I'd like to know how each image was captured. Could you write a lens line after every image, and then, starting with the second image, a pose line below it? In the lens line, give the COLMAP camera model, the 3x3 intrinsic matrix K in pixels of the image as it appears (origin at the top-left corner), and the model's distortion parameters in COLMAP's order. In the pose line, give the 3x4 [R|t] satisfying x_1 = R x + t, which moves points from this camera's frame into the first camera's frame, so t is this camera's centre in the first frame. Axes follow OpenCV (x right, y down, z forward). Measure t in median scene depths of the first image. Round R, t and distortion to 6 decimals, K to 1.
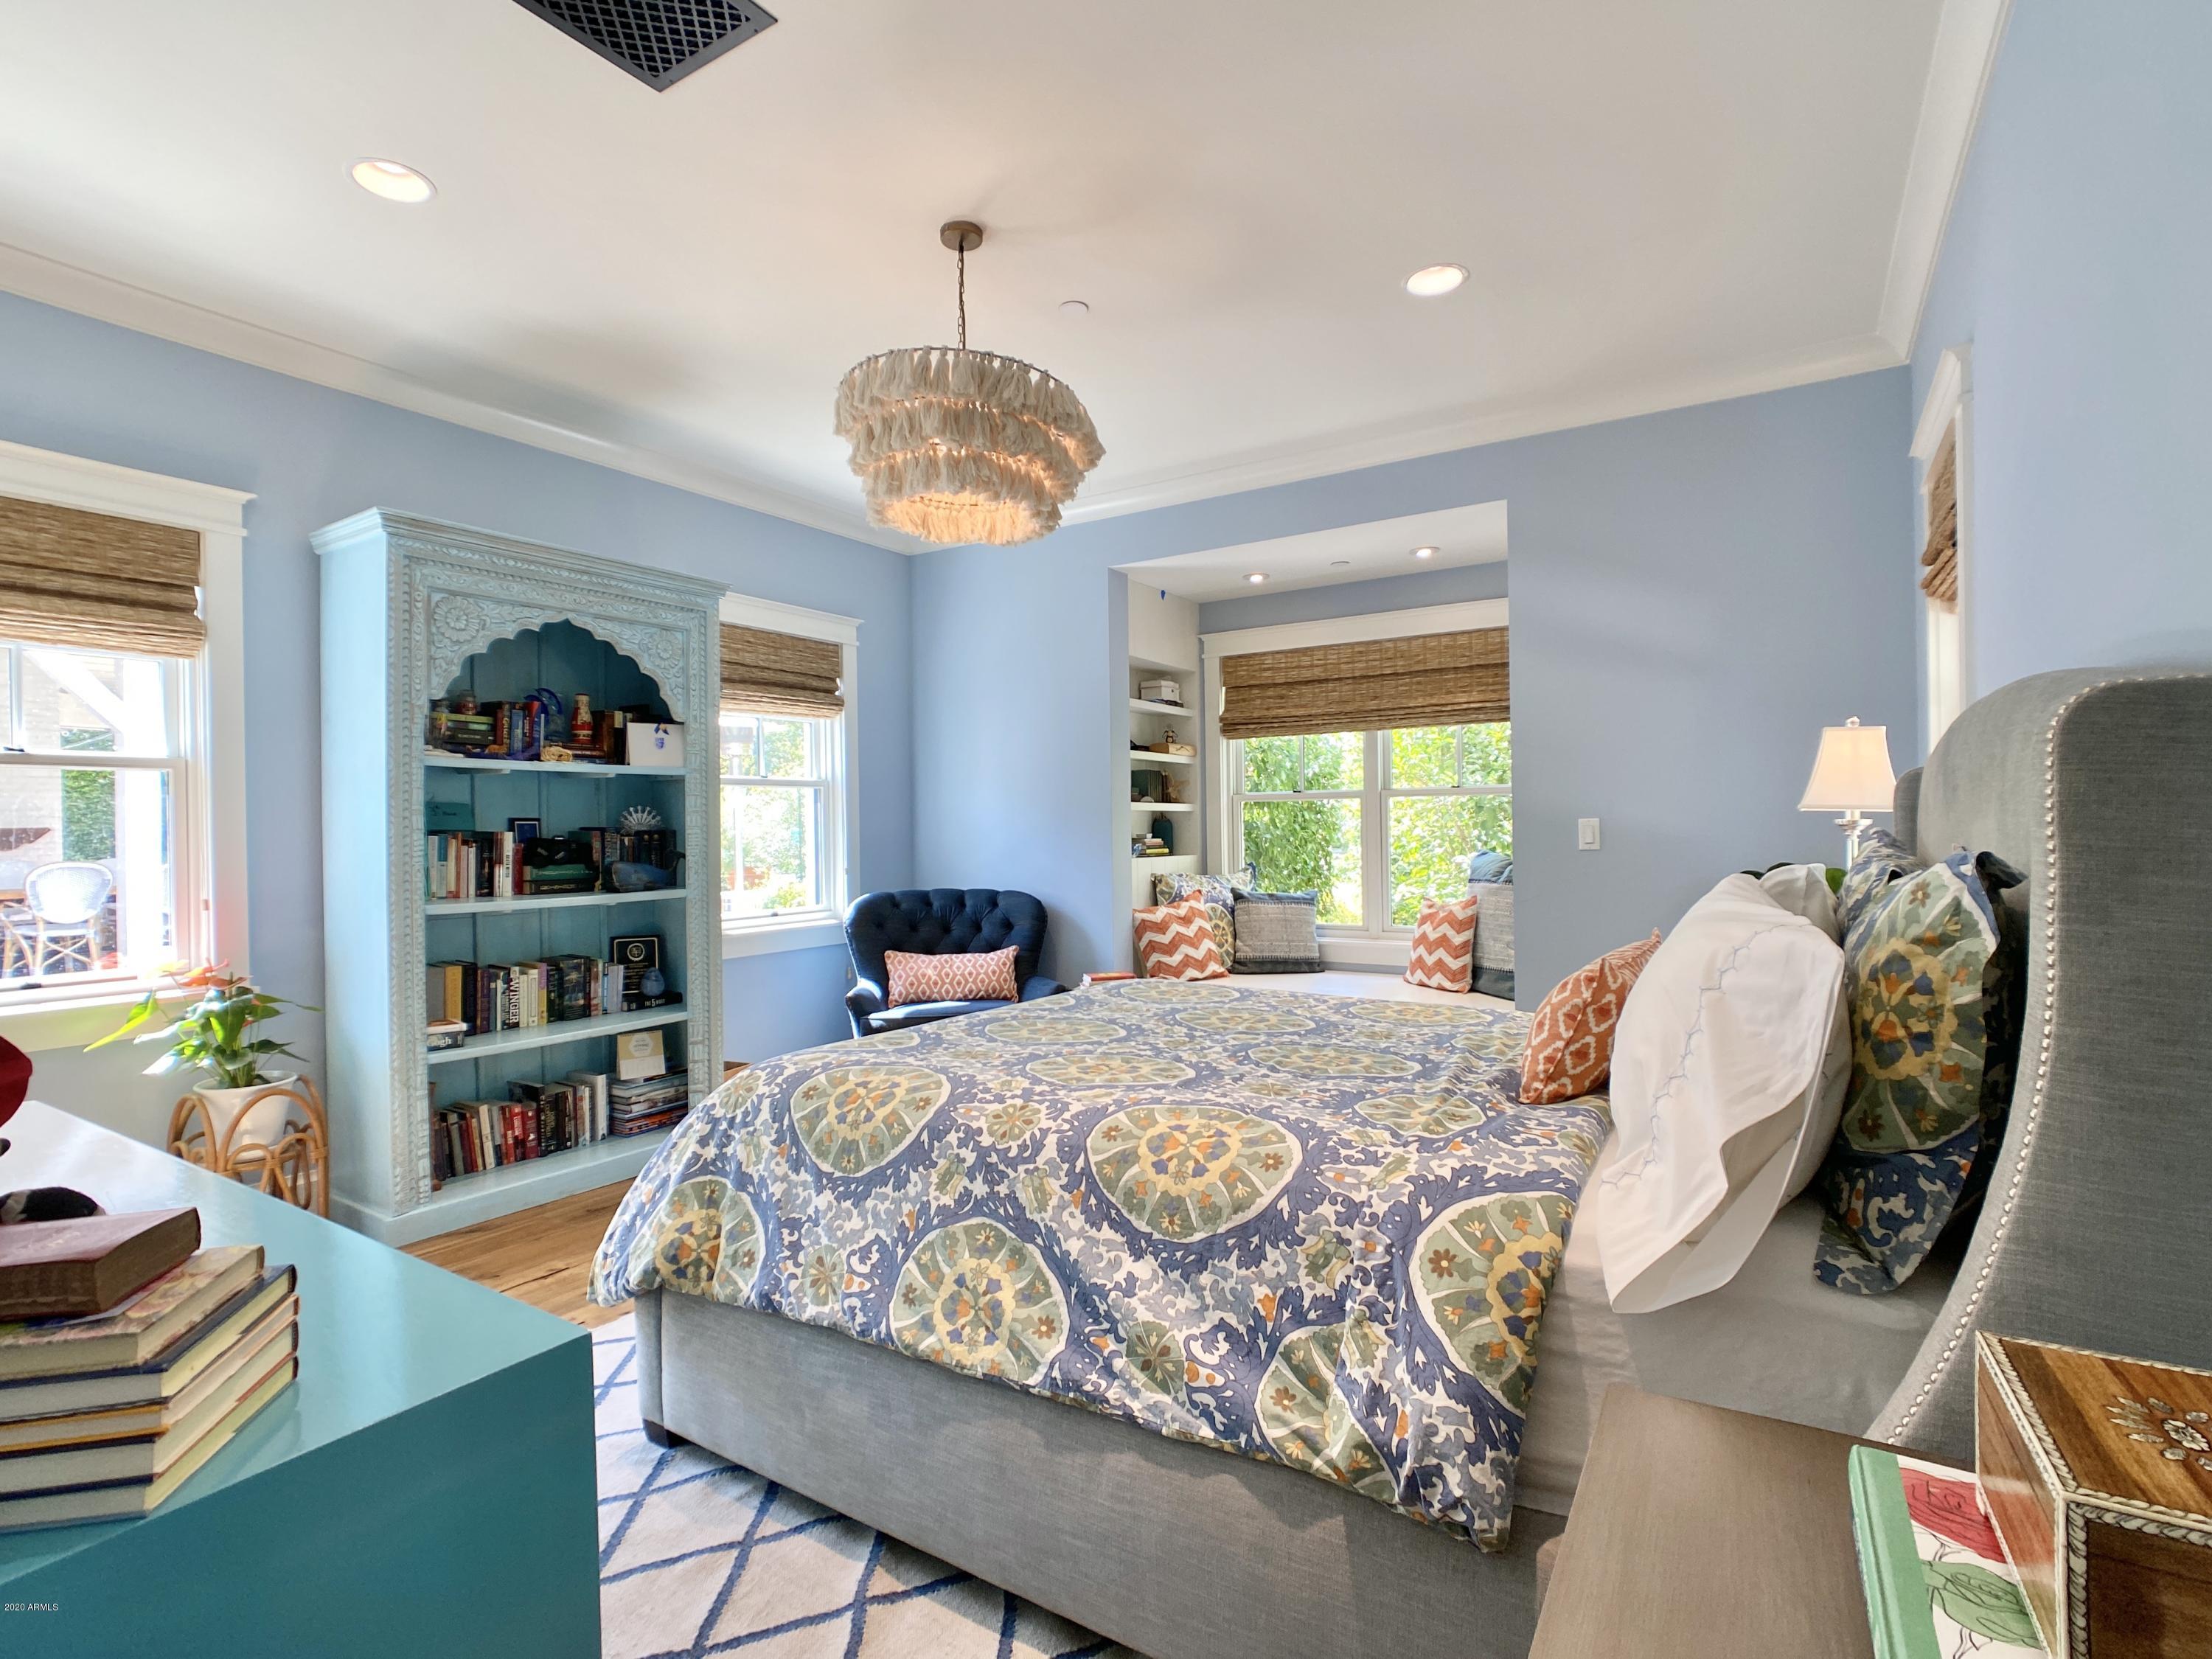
lens RADIAL K [[1097.4, 0, 1074.5], [0, 1097.4, 824.3], [0, 0, 1]] dist [-0.025544, 0.009939]
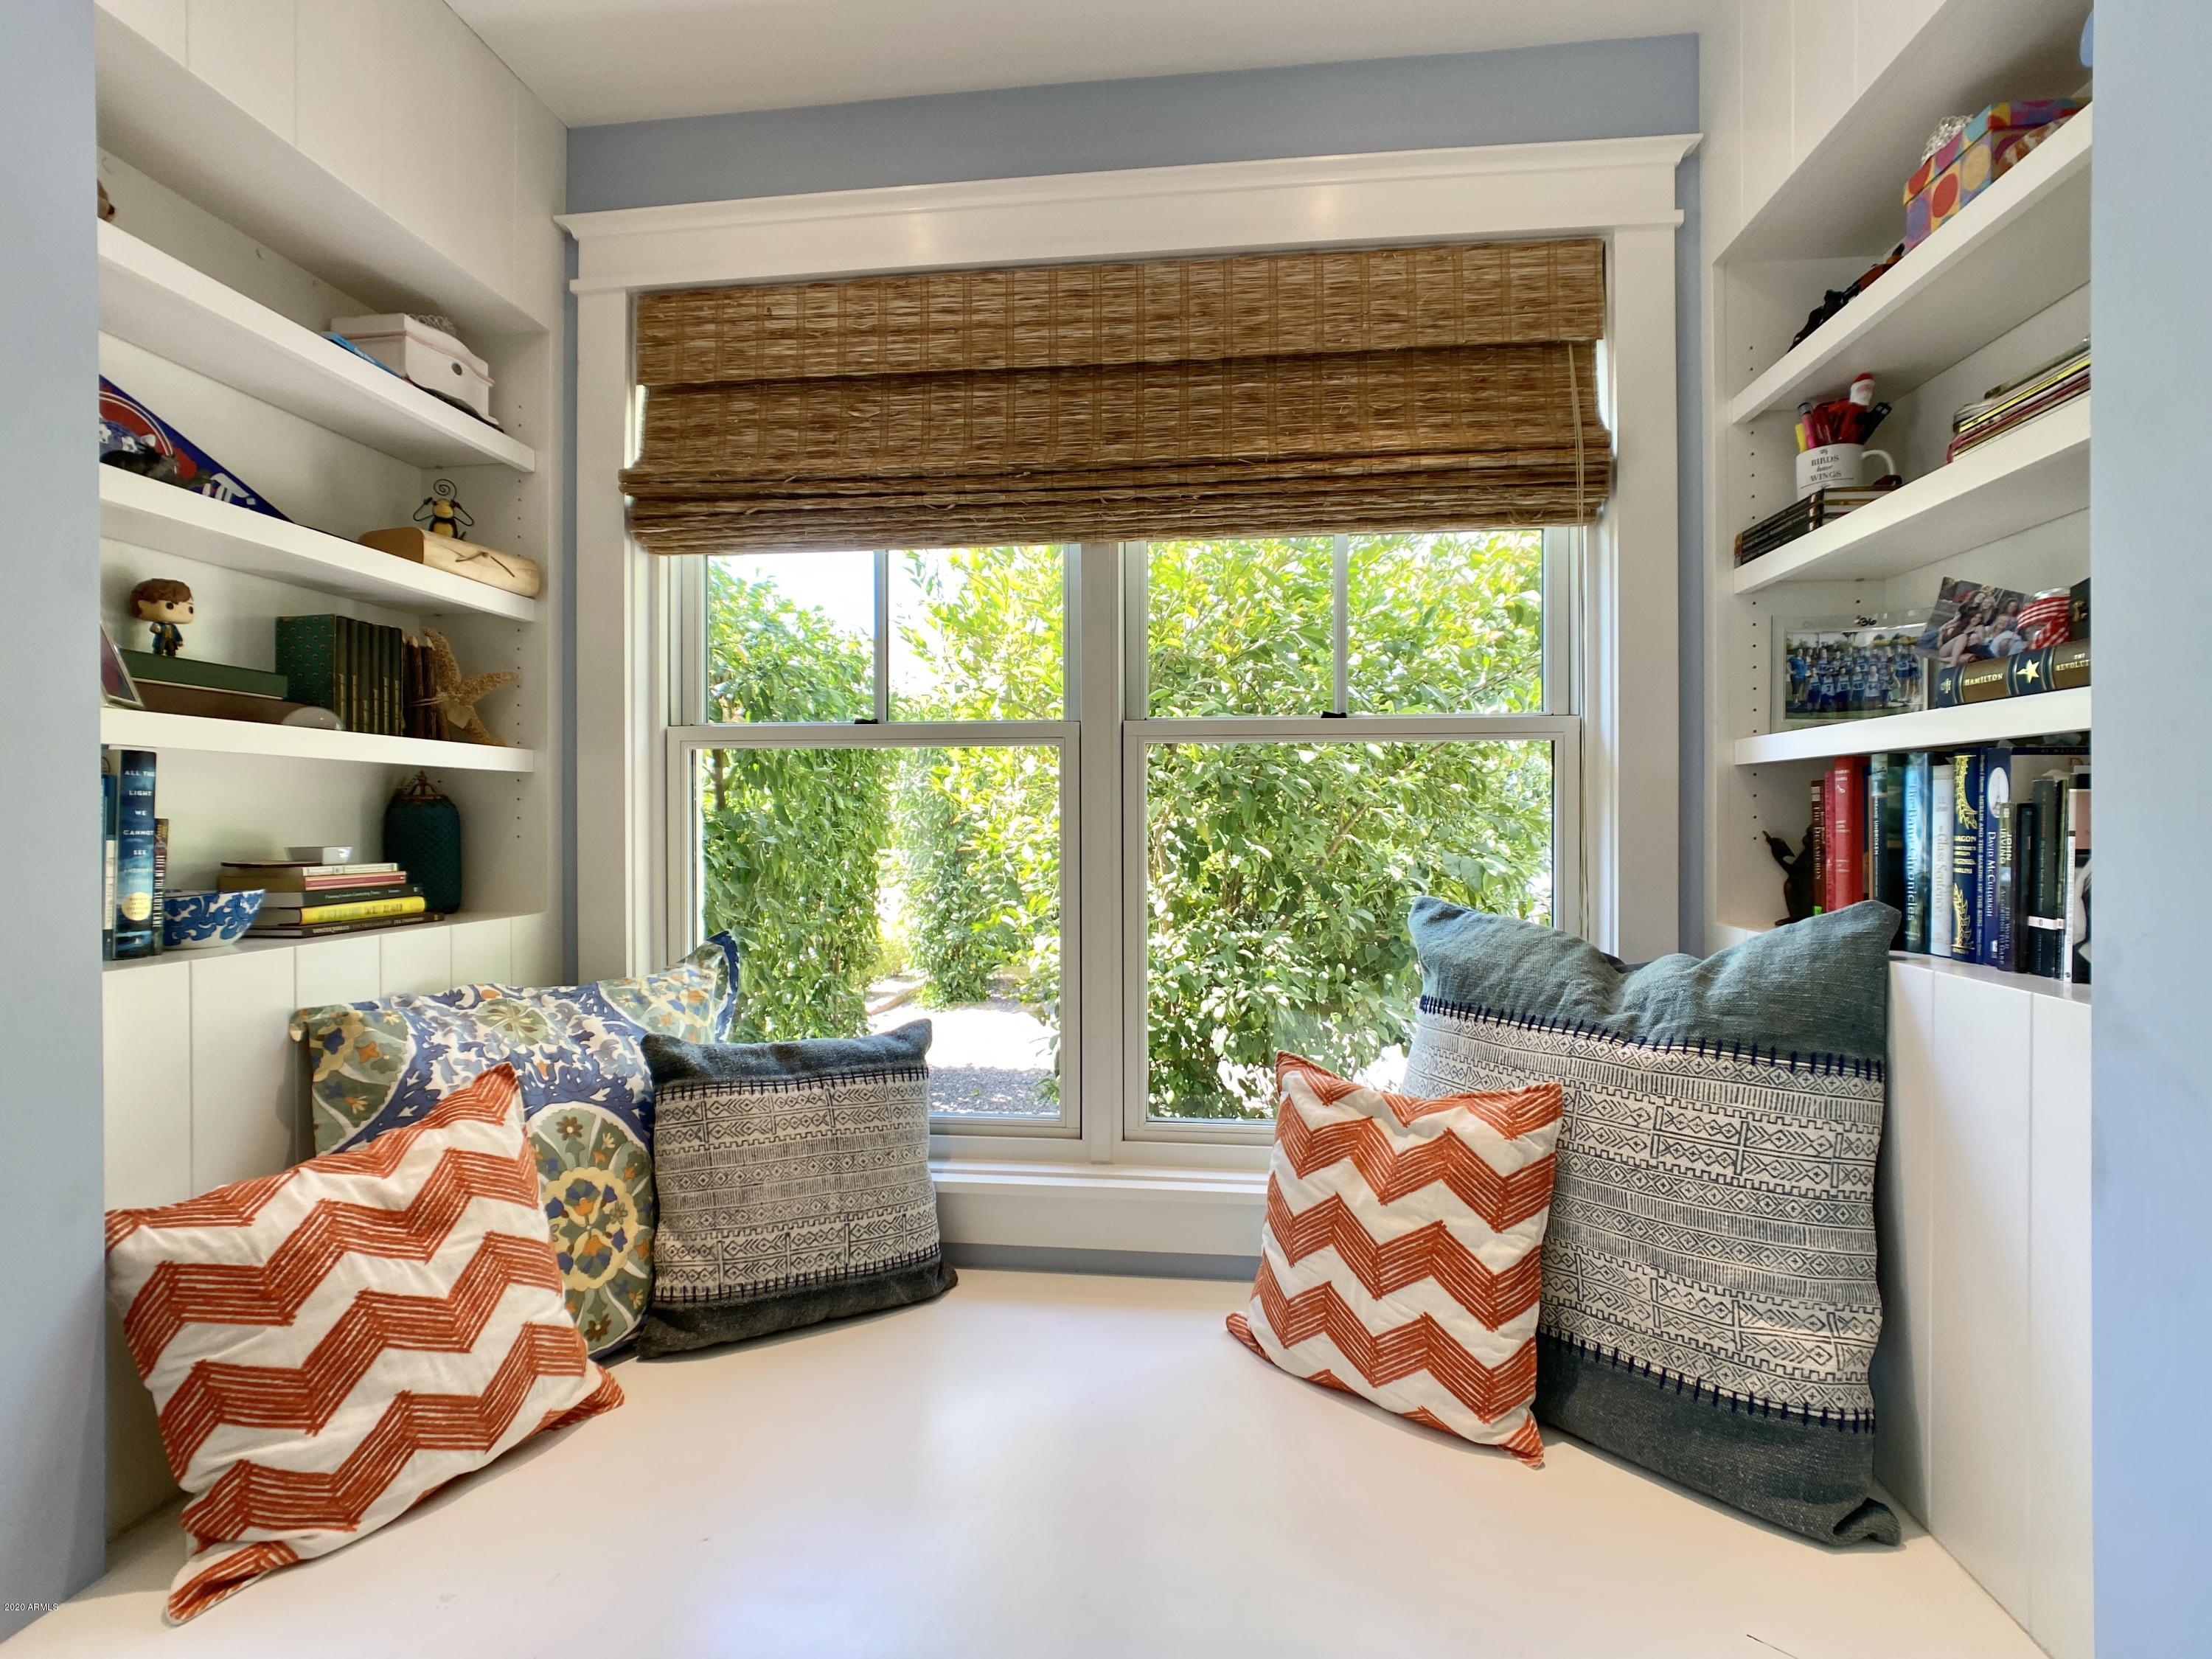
lens RADIAL K [[1097.4, 0, 1096.8], [0, 1097.4, 823.0], [0, 0, 1]] dist [-0.025544, 0.009939]
pose [[0.893153, 0.009464, 0.449653, 0.124884], [-0.012011, 0.999924, 0.002811, -0.000404], [-0.449592, -0.007912, 0.893199, 0.721917]]
